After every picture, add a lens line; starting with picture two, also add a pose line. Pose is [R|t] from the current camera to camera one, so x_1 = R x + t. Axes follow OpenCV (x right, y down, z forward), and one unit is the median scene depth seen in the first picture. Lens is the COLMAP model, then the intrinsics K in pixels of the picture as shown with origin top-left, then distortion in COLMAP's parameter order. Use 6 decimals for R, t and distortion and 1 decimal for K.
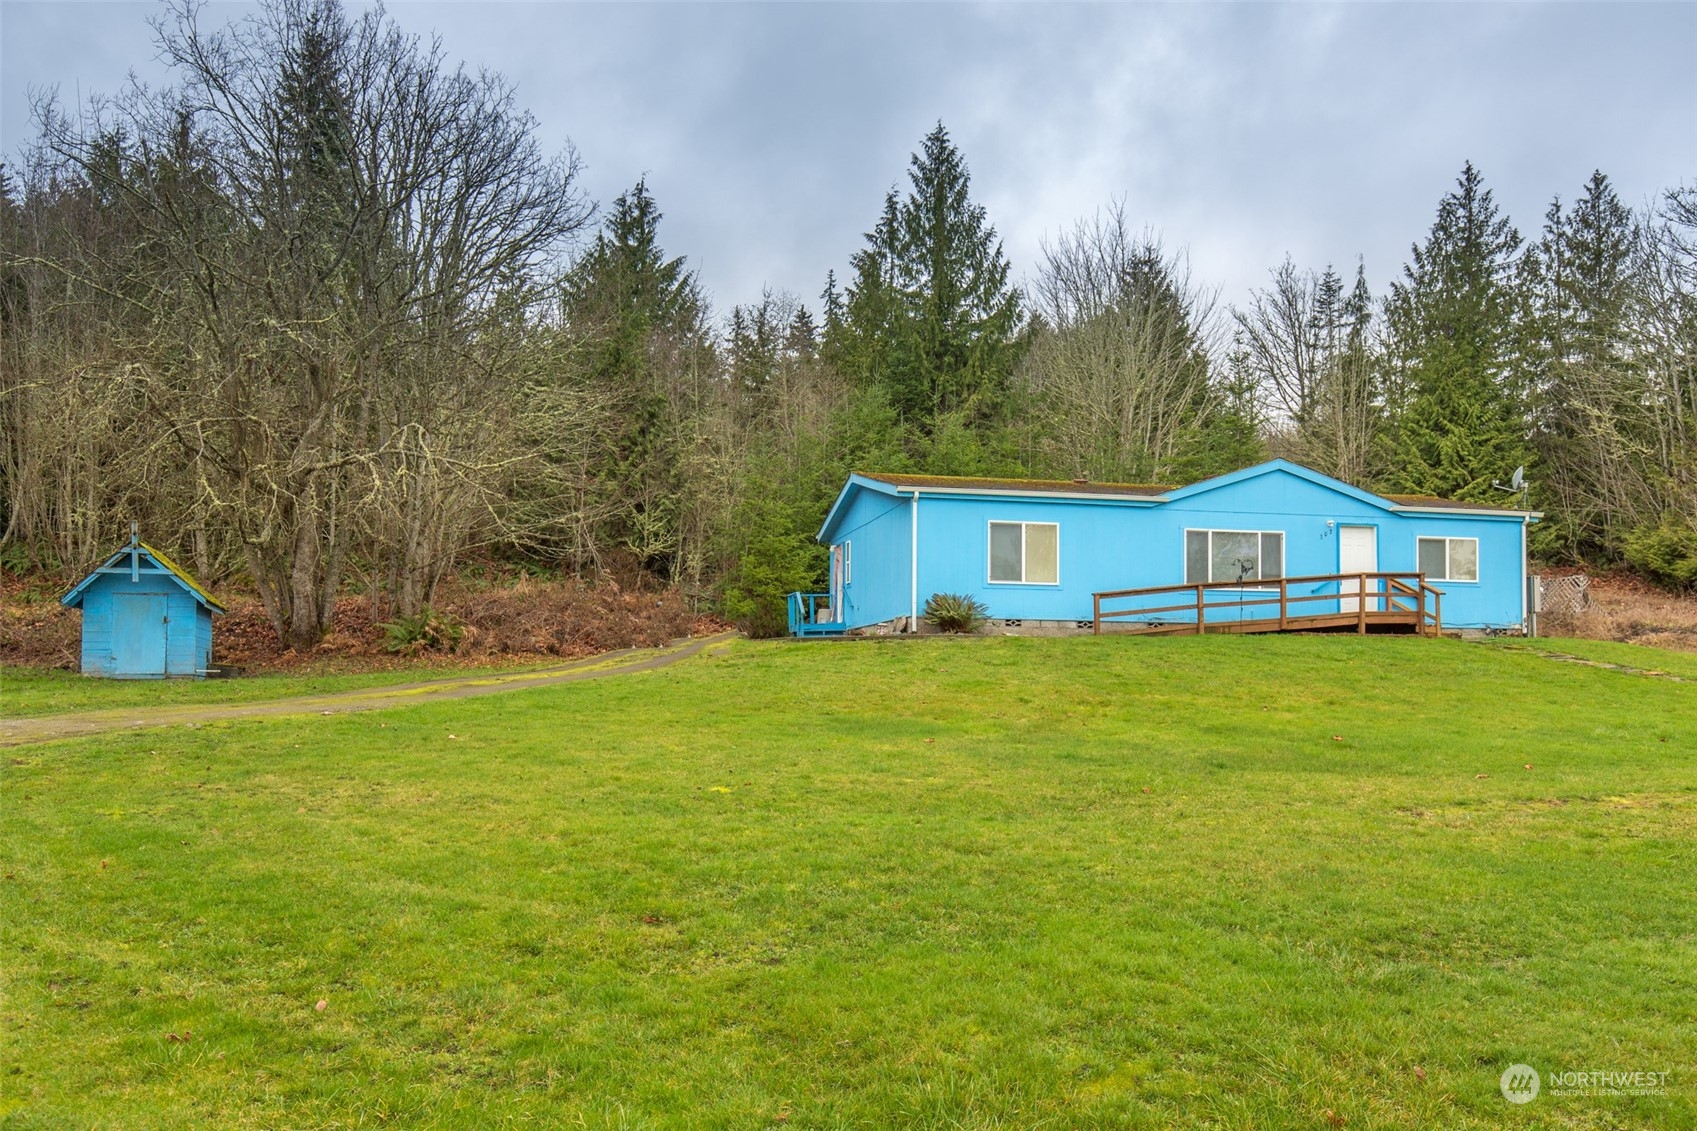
lens RADIAL K [[1222.3, 0, 841.2], [0, 1222.3, 649.3], [0, 0, 1]] dist [0.002193, 0.001071]
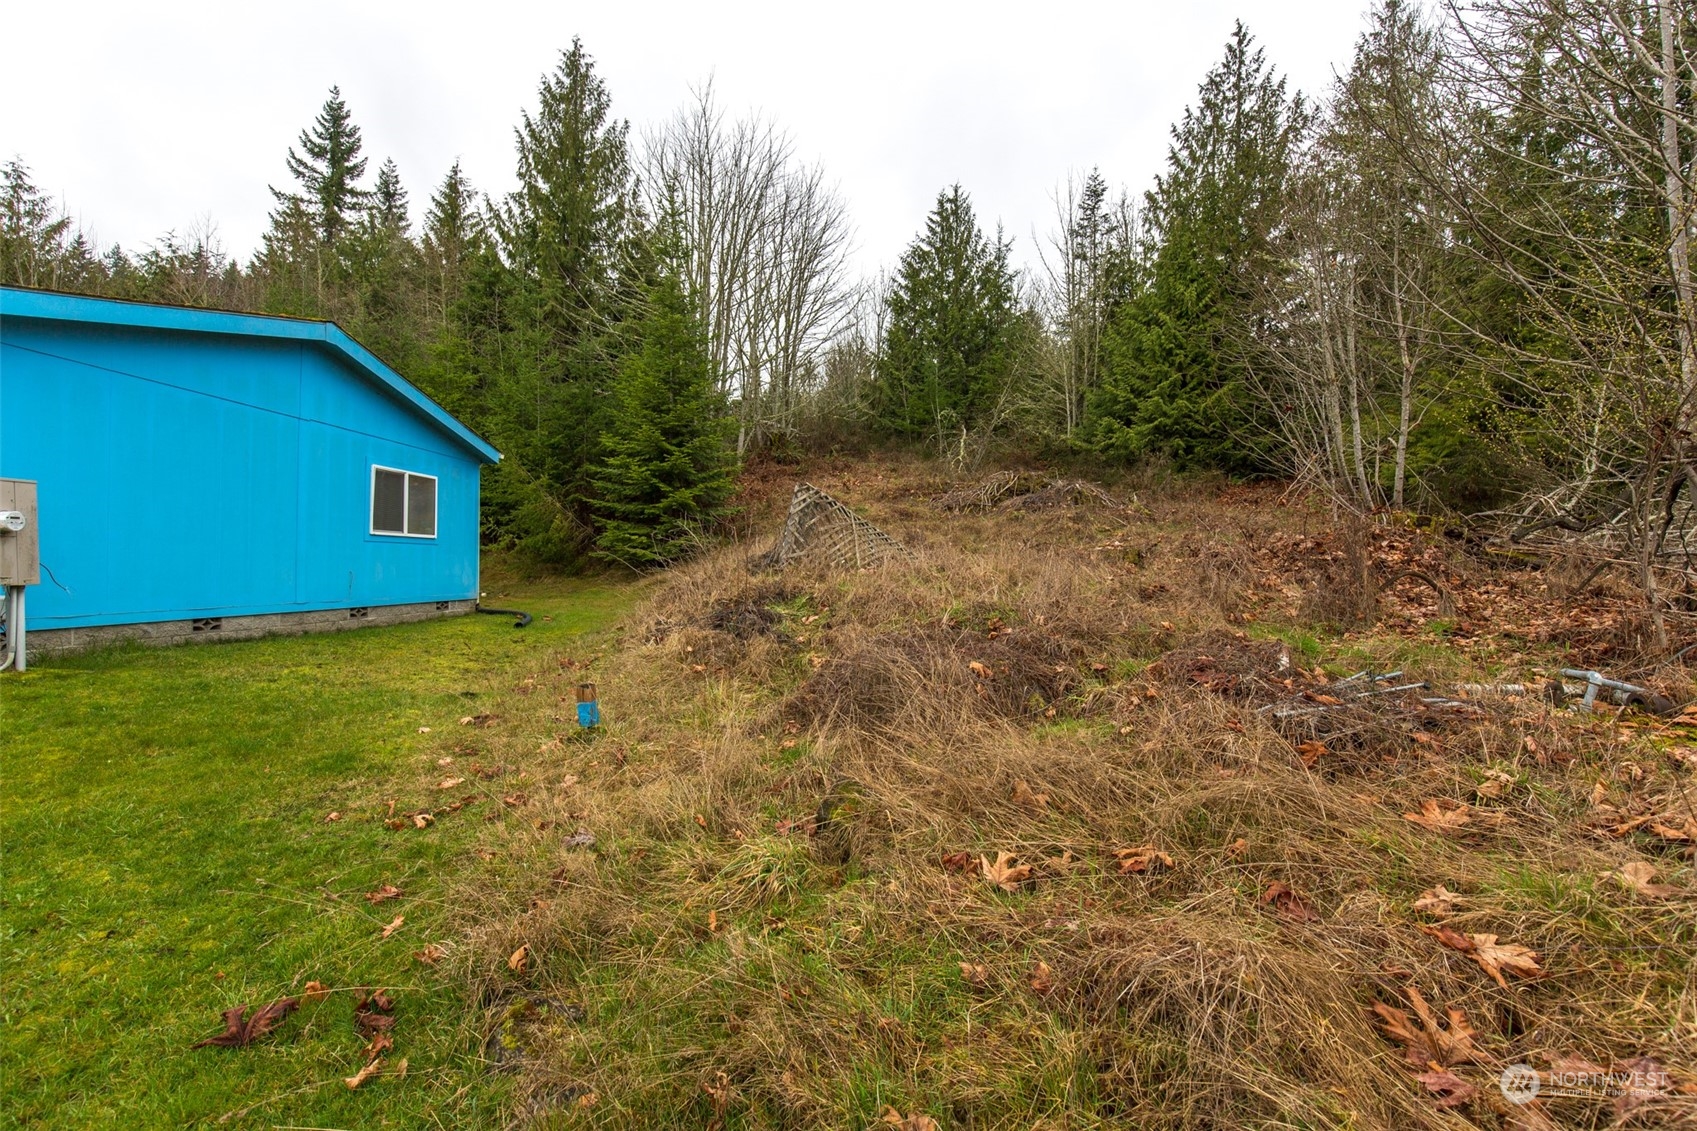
lens RADIAL K [[751.6, 0, 857.9], [0, 751.6, 568.8], [0, 0, 1]] dist [-0.001840, -0.000837]
pose [[0.964986, 0.010411, -0.262094, 0.753273], [-0.003859, 0.999667, 0.025500, -0.037373], [0.262272, -0.023596, 0.964705, 0.768767]]
